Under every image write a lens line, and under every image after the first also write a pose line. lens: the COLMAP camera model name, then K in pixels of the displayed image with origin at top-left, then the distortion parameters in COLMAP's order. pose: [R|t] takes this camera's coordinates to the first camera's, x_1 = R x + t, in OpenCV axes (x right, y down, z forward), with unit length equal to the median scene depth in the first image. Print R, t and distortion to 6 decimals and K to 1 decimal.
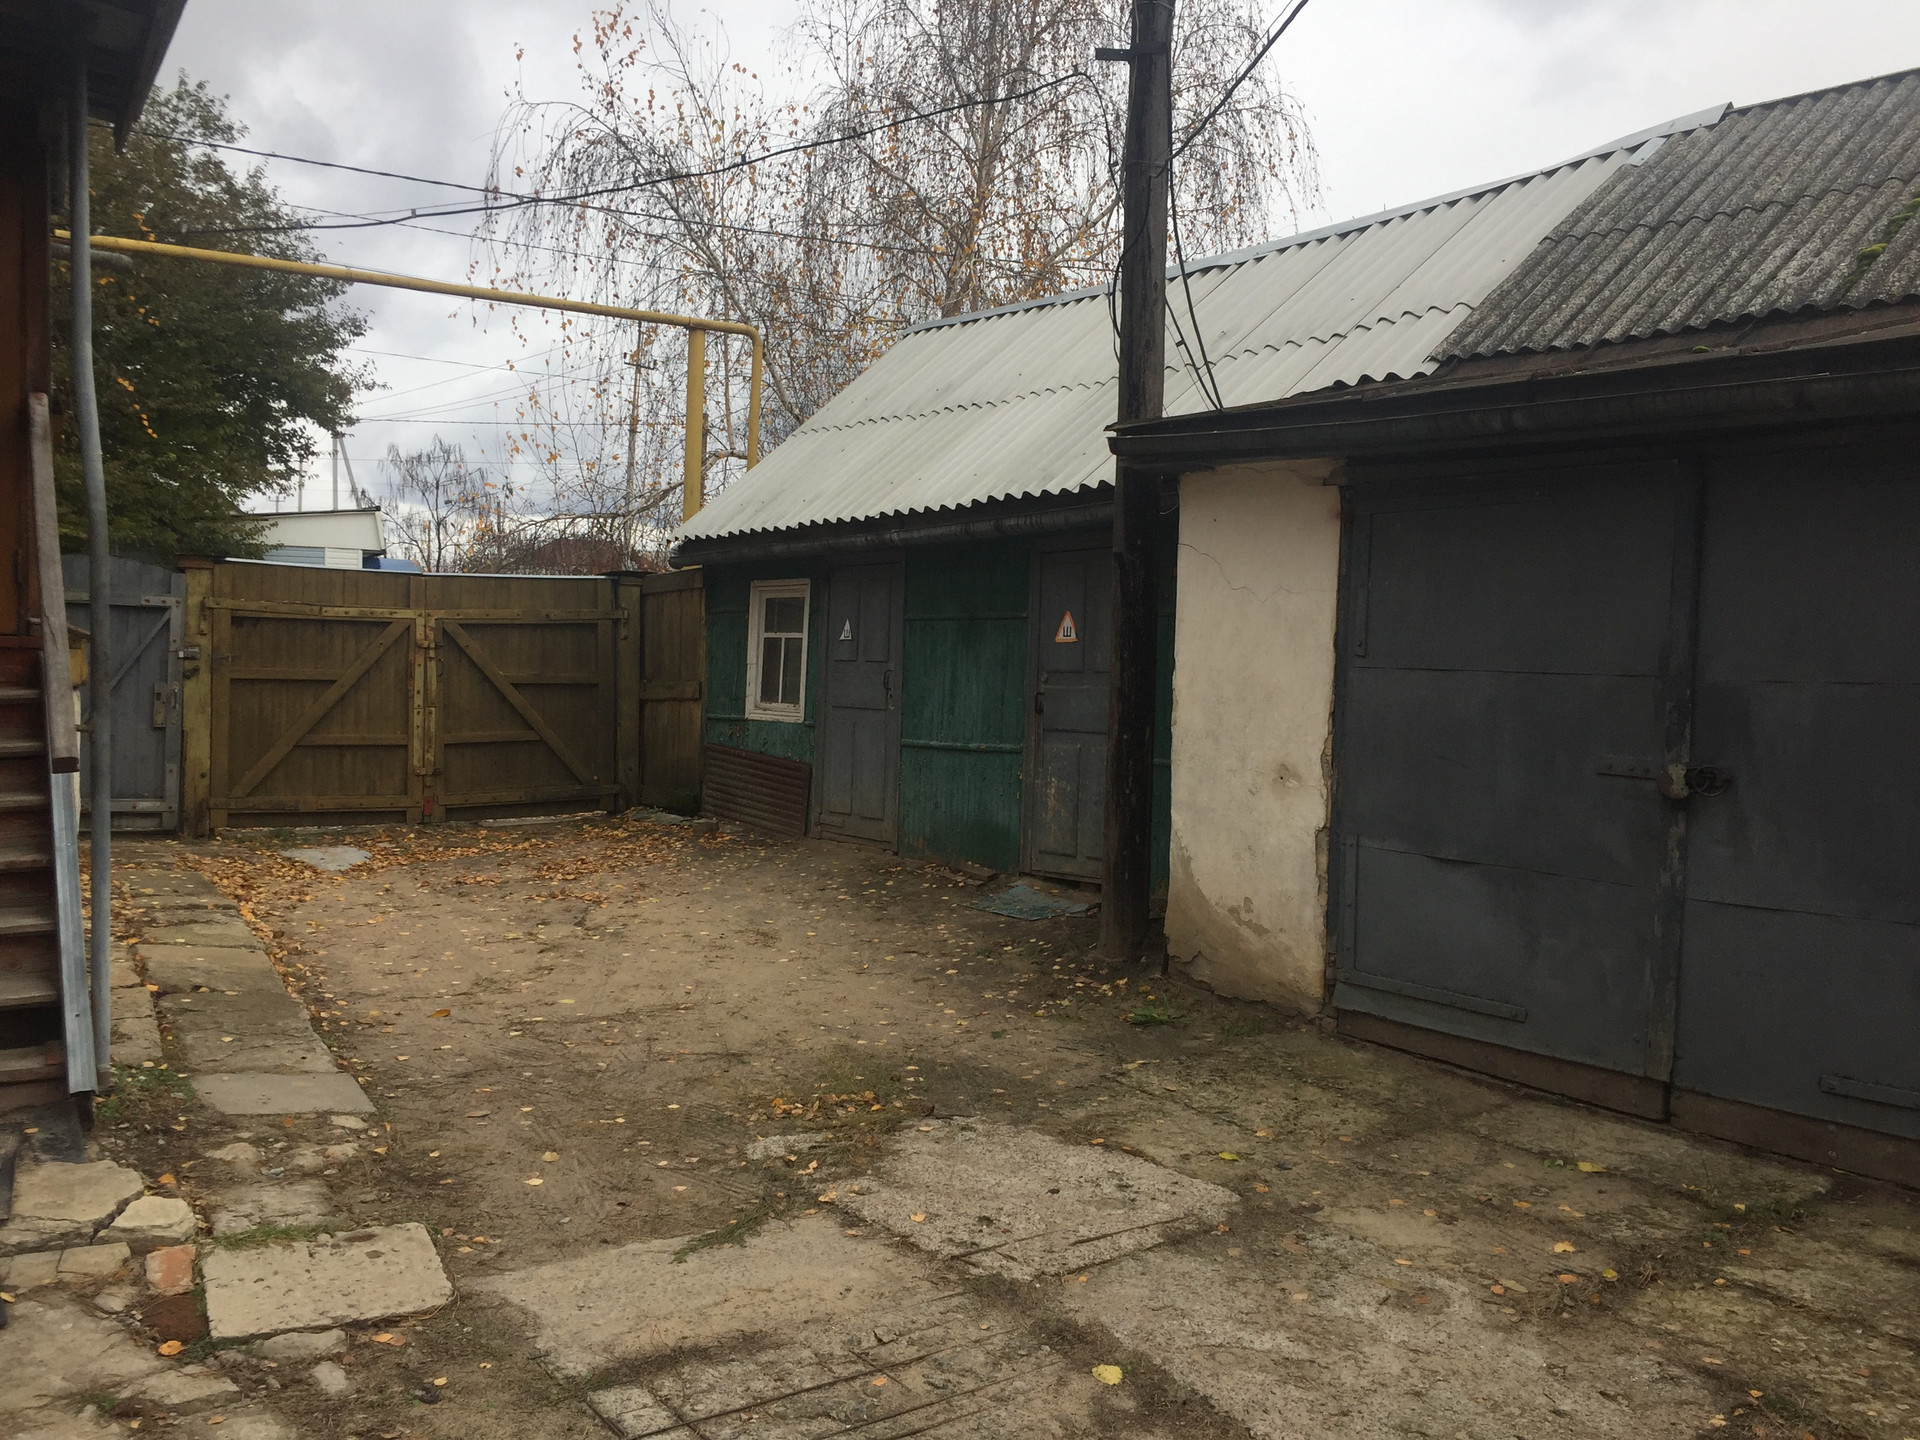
lens RADIAL K [[1655.5, 0, 959.3], [0, 1655.5, 722.6], [0, 0, 1]] dist [0.097043, -0.124905]
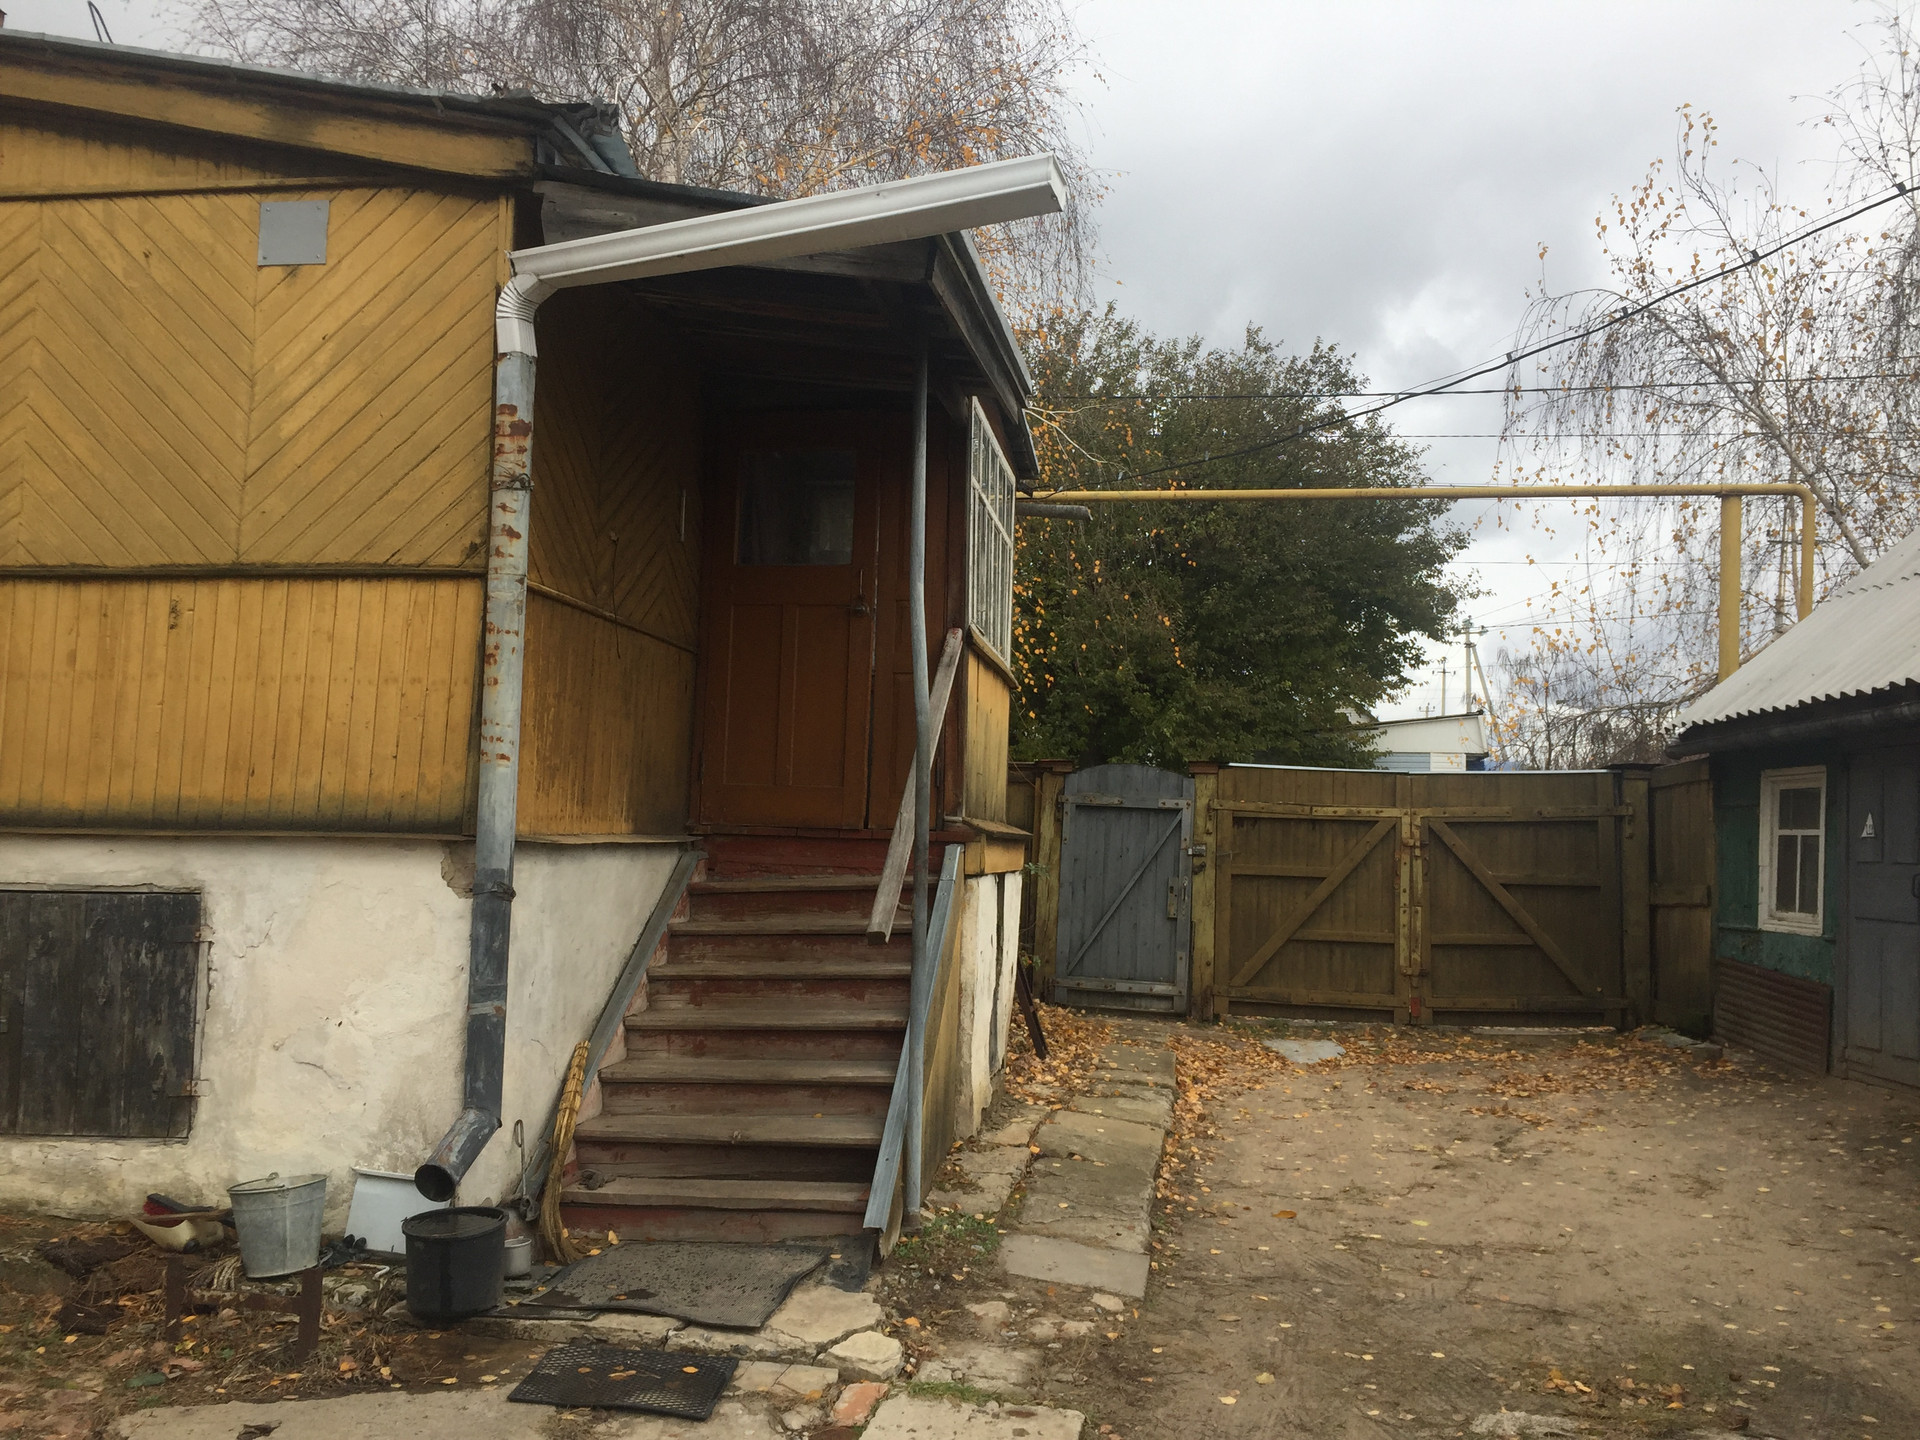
lens RADIAL K [[1655.5, 0, 959.3], [0, 1655.5, 722.6], [0, 0, 1]] dist [0.097043, -0.124905]
pose [[0.775838, -0.045943, -0.629258, 0.104033], [-0.031410, 0.993296, -0.111249, 0.001162], [0.630150, 0.106076, 0.769193, 0.054428]]
